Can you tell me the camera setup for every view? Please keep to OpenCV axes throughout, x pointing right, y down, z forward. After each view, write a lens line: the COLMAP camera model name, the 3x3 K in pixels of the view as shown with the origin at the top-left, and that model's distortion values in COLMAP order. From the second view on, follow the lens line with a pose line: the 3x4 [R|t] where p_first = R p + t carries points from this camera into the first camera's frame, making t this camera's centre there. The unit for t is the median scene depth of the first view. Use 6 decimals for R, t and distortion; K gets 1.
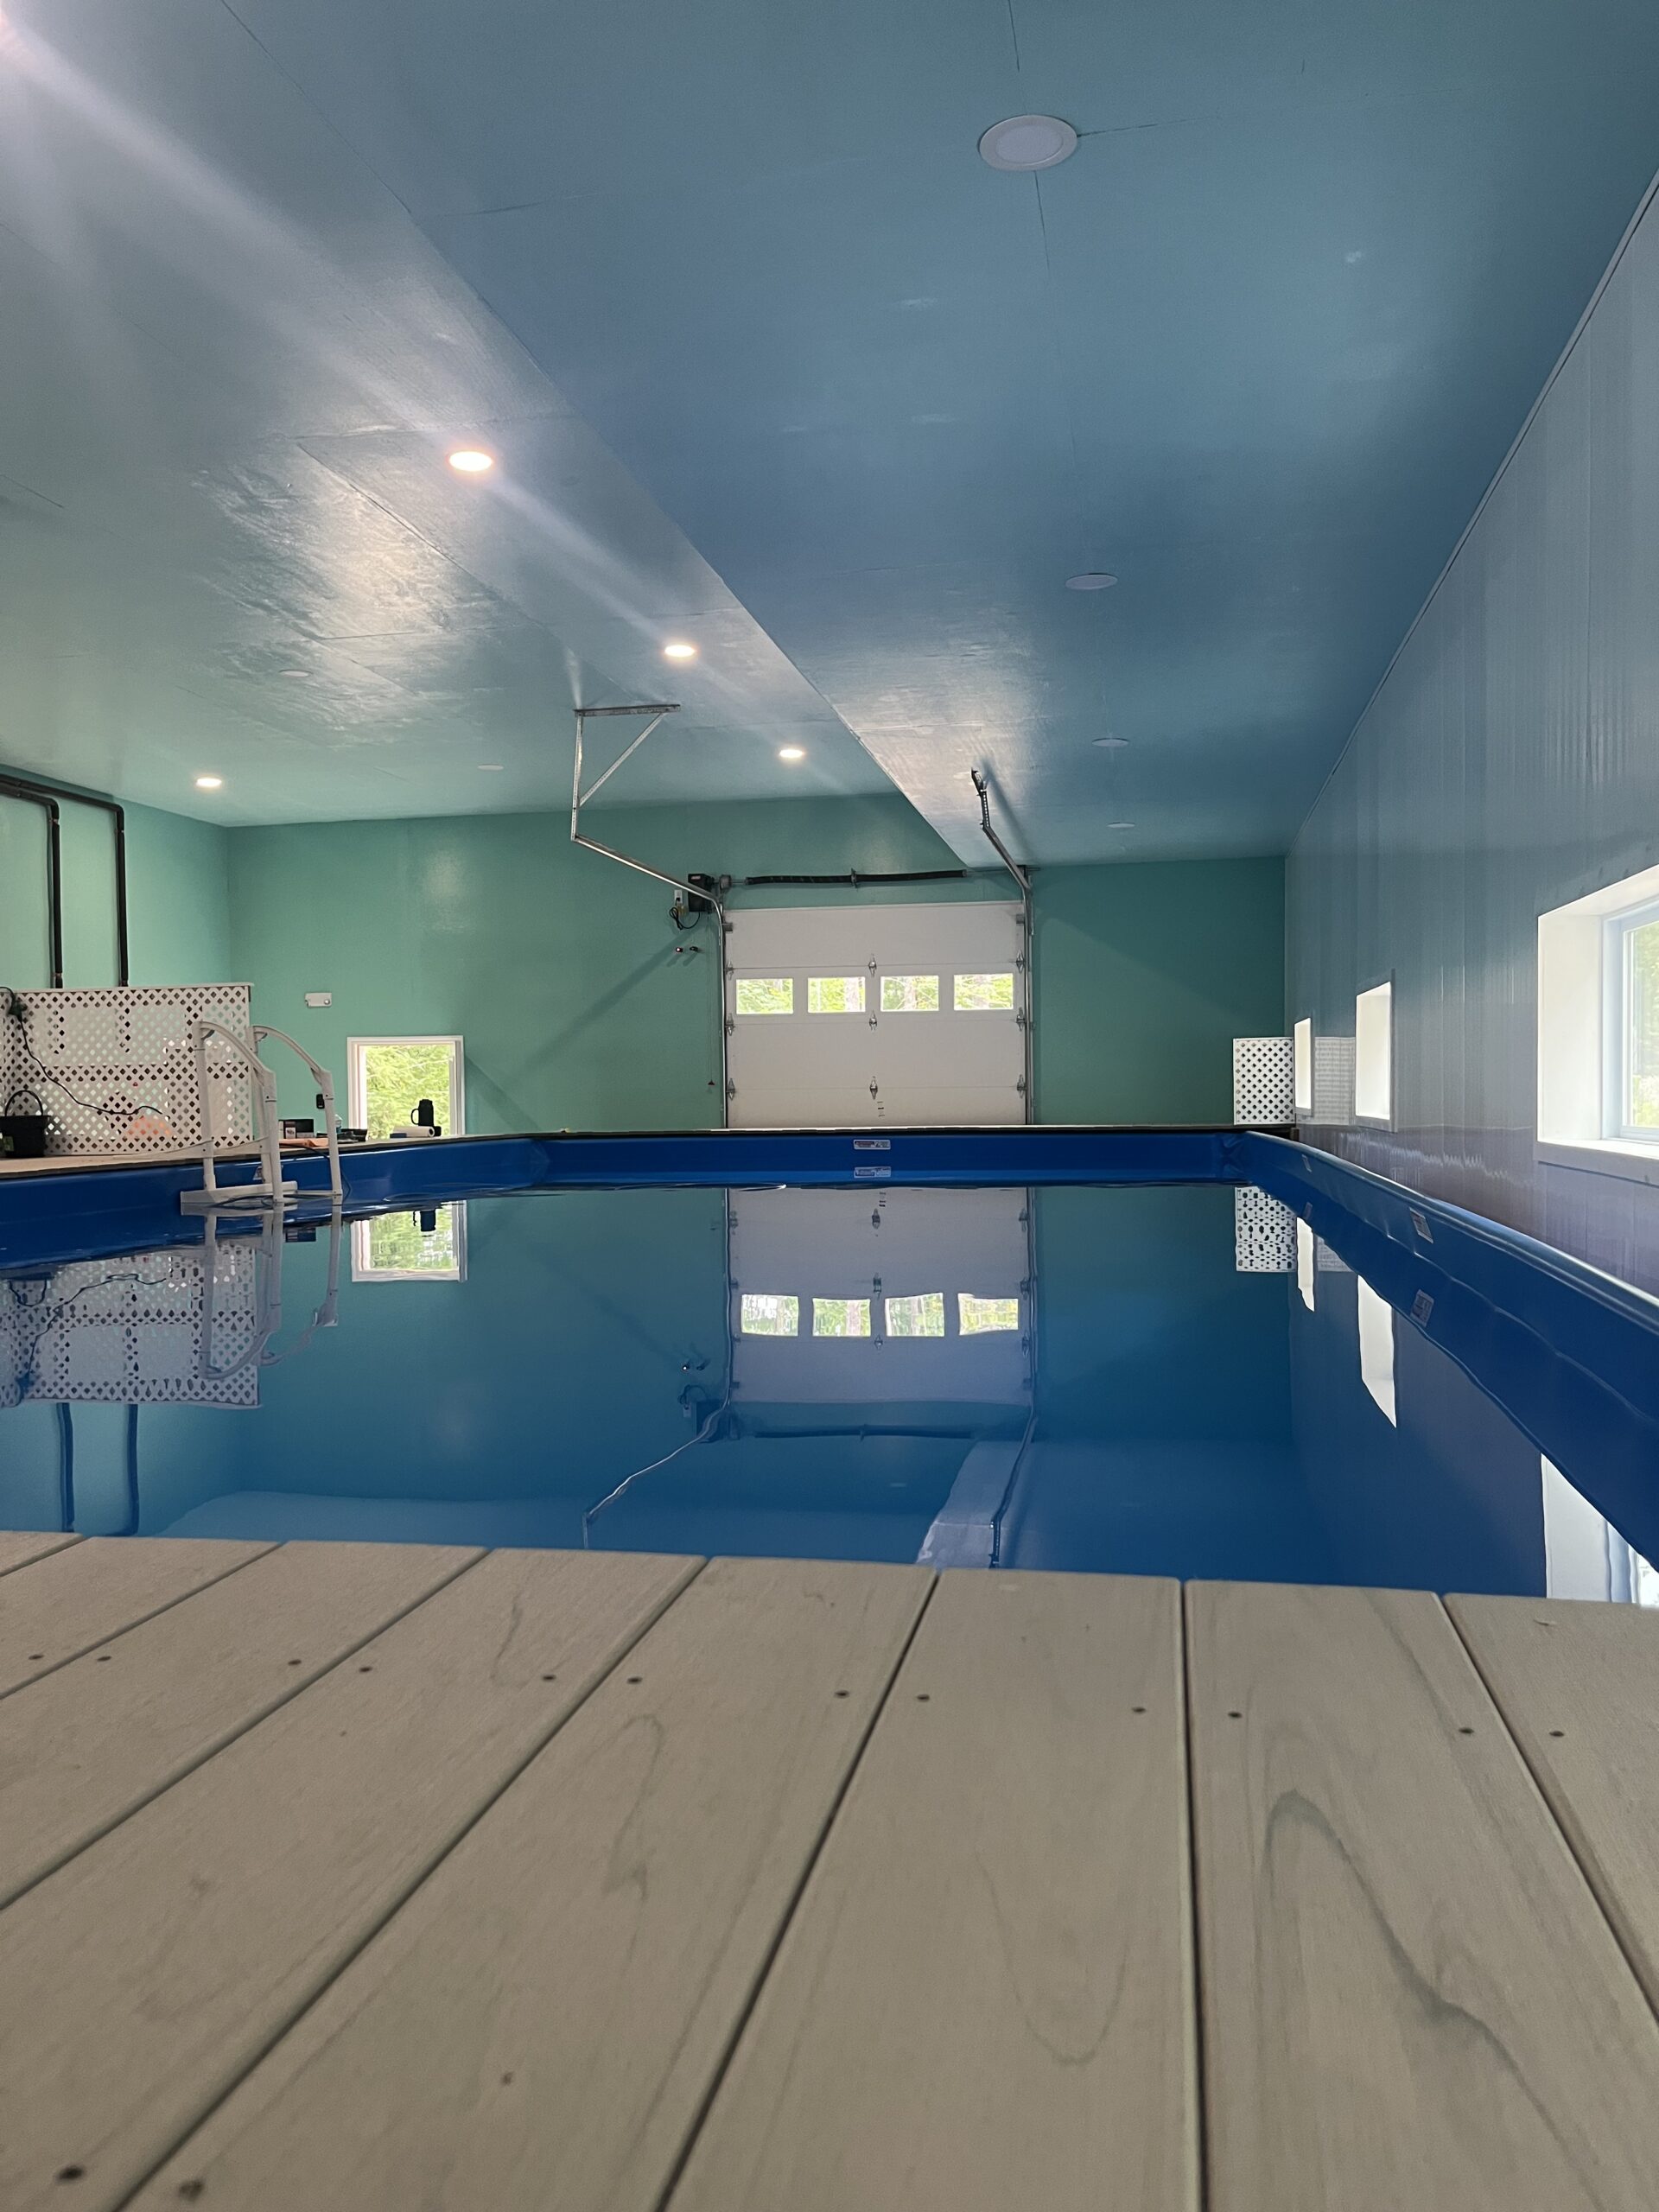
lens RADIAL K [[1669.6, 0, 835.2], [0, 1669.6, 1105.5], [0, 0, 1]] dist [0.075843, 0.004156]
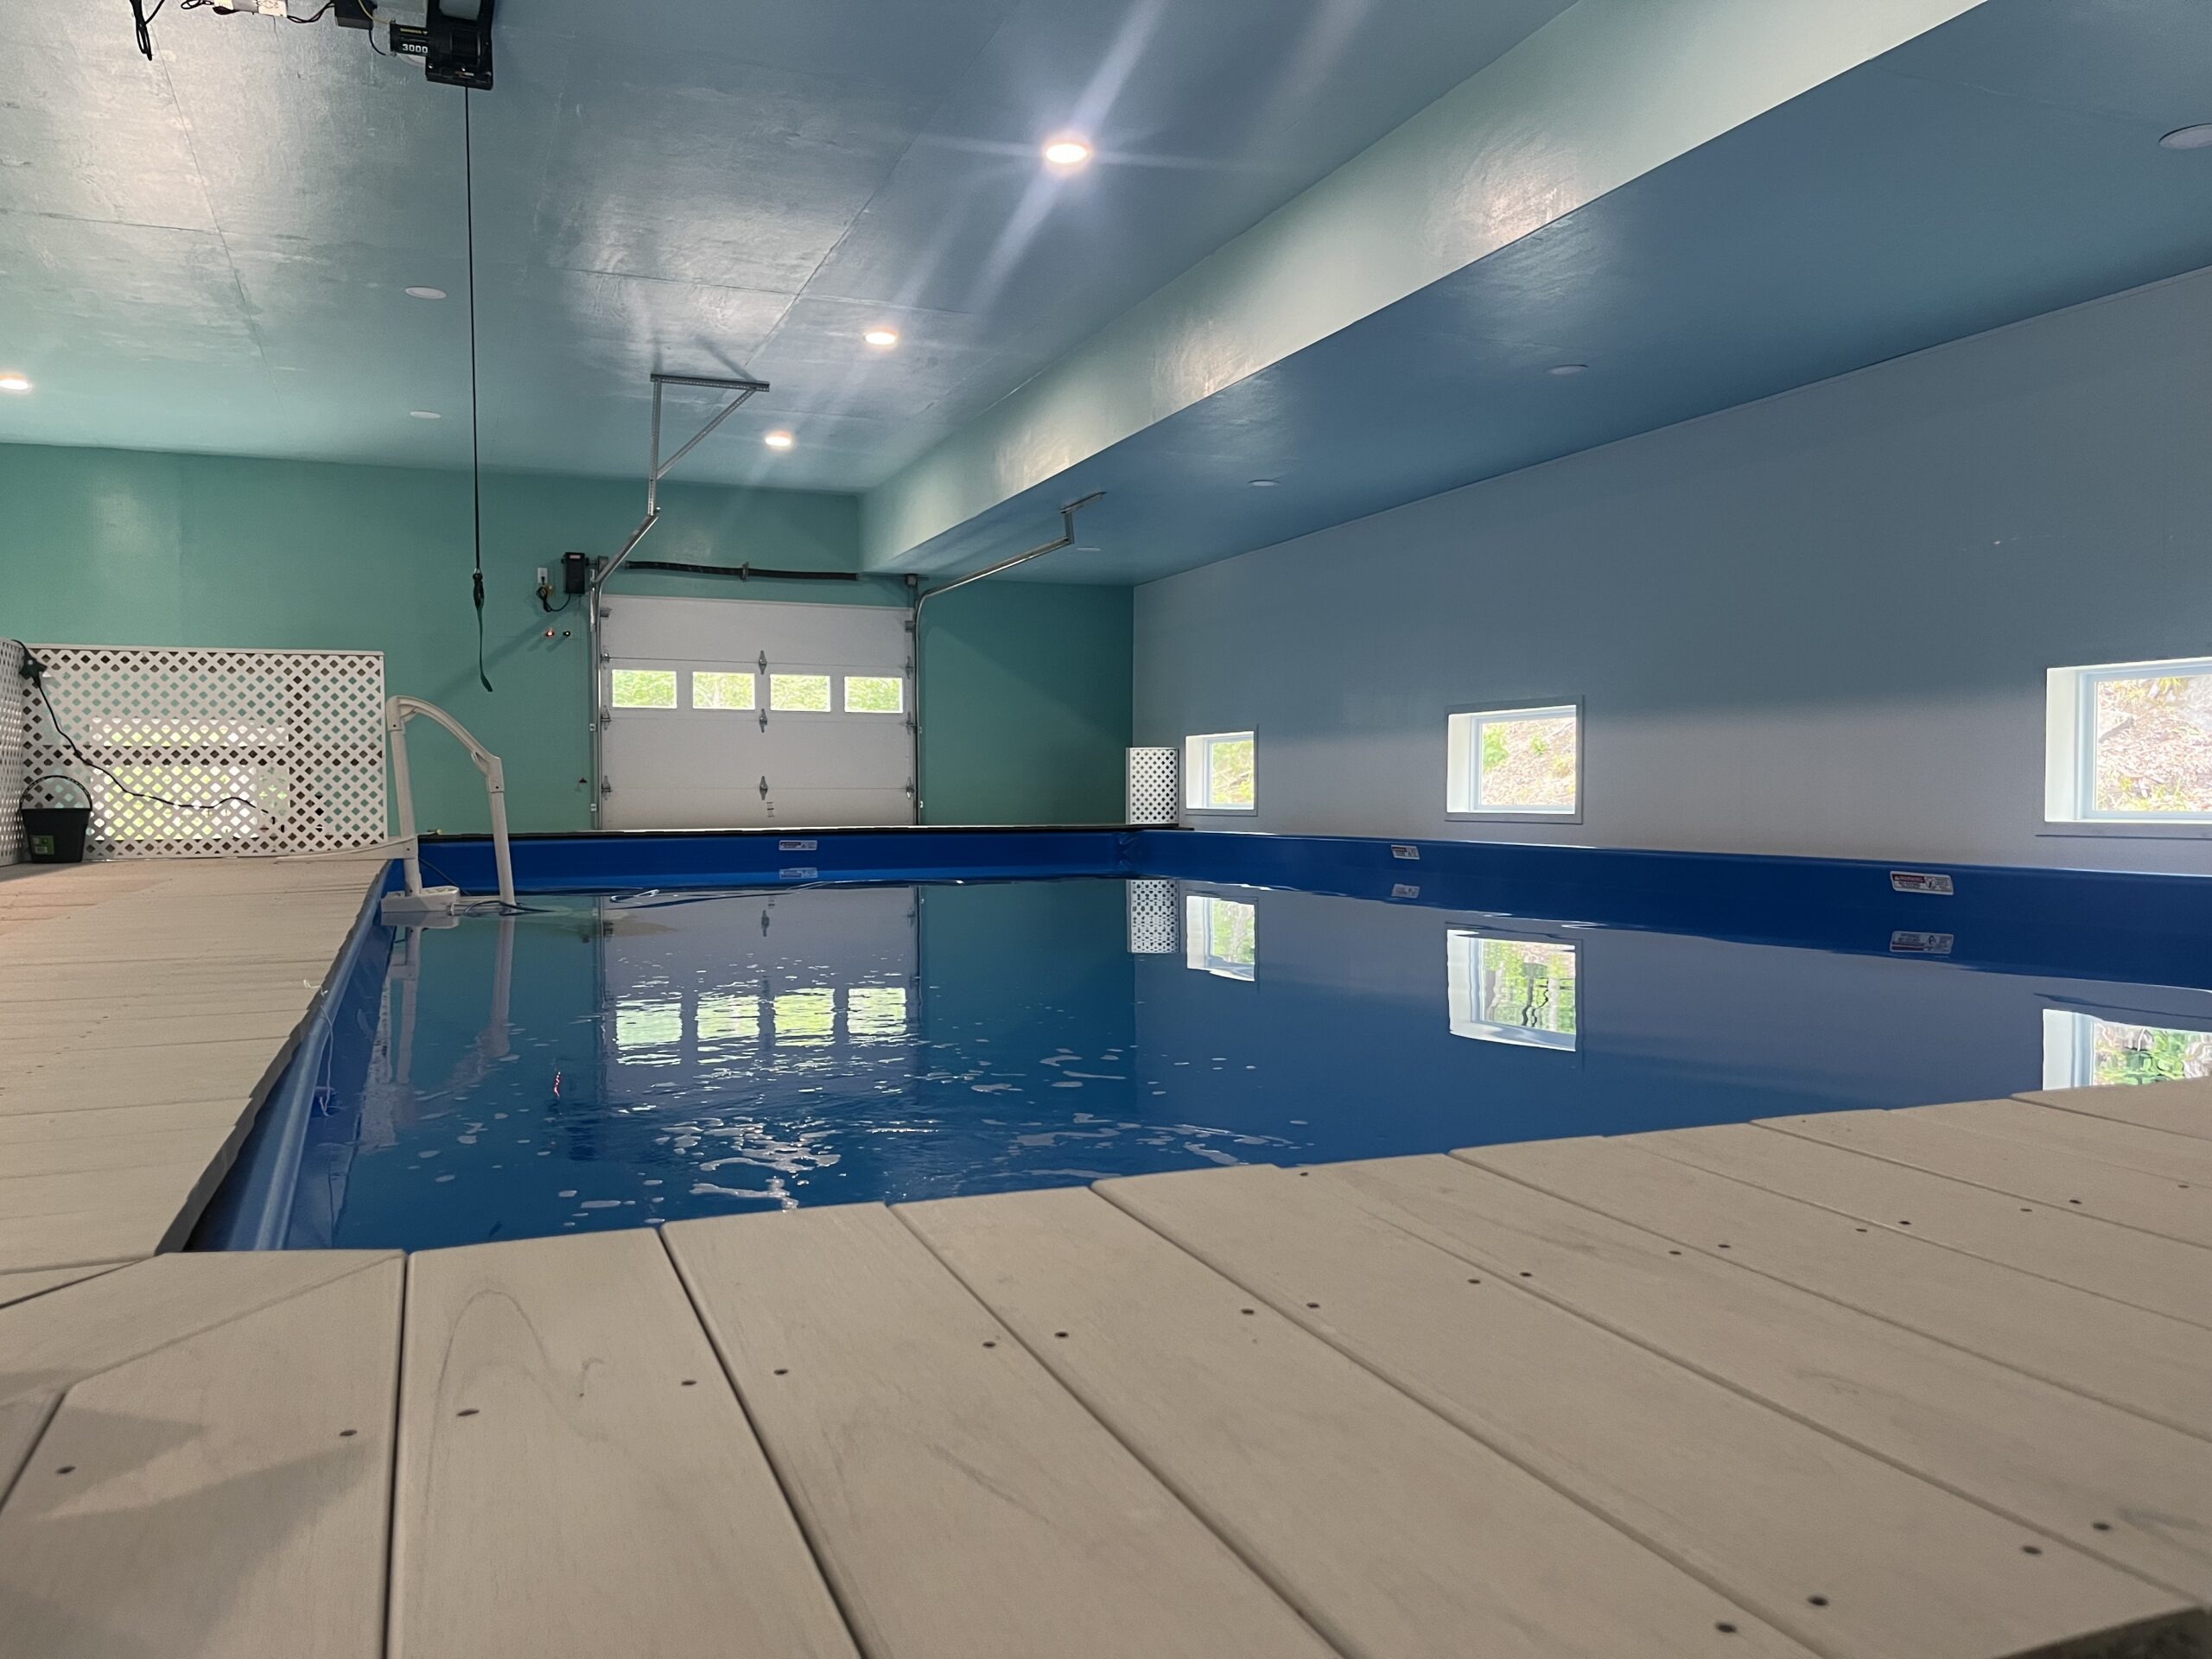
lens RADIAL K [[1669.6, 0, 1102.4], [0, 1669.6, 826.0], [0, 0, 1]] dist [0.075843, 0.004156]
pose [[0.847324, -0.000627, 0.531076, -0.336967], [-0.003075, 0.999977, 0.006088, 0.005343], [-0.531068, -0.006792, 0.847302, 0.063218]]
